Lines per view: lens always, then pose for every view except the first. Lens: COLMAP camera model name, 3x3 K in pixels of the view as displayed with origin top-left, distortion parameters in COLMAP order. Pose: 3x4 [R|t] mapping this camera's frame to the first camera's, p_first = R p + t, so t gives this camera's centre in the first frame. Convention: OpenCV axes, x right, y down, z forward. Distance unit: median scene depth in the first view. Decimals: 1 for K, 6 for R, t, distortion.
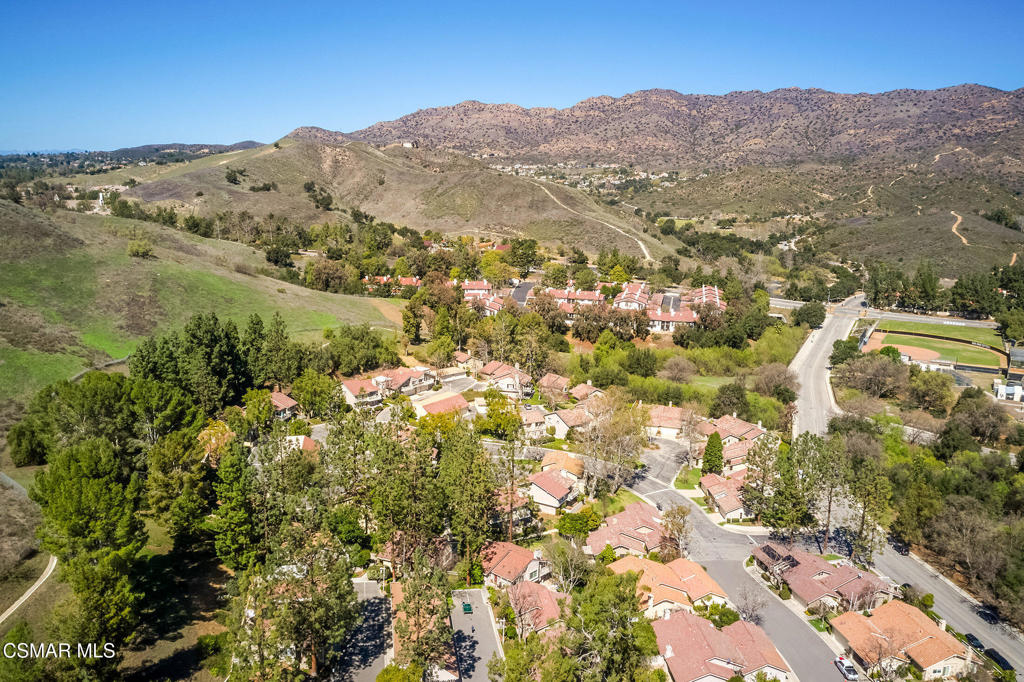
lens RADIAL K [[819.1, 0, 512.5], [0, 819.1, 201.1], [0, 0, 1]] dist [-0.028764, 0.009067]
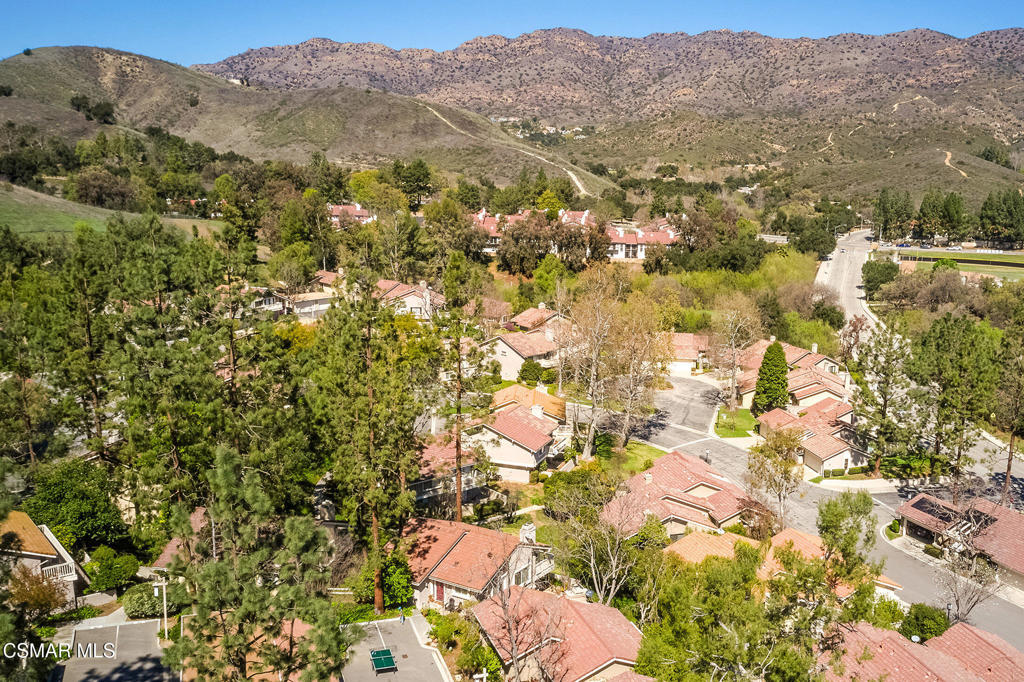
lens RADIAL K [[850.2, 0, 512.0], [0, 850.2, 341.0], [0, 0, 1]] dist [-0.021600, -0.000465]
pose [[0.985555, -0.049870, 0.161849, -0.025060], [0.037902, 0.996371, 0.076208, 0.148197], [-0.165063, -0.068972, 0.983868, 0.277238]]
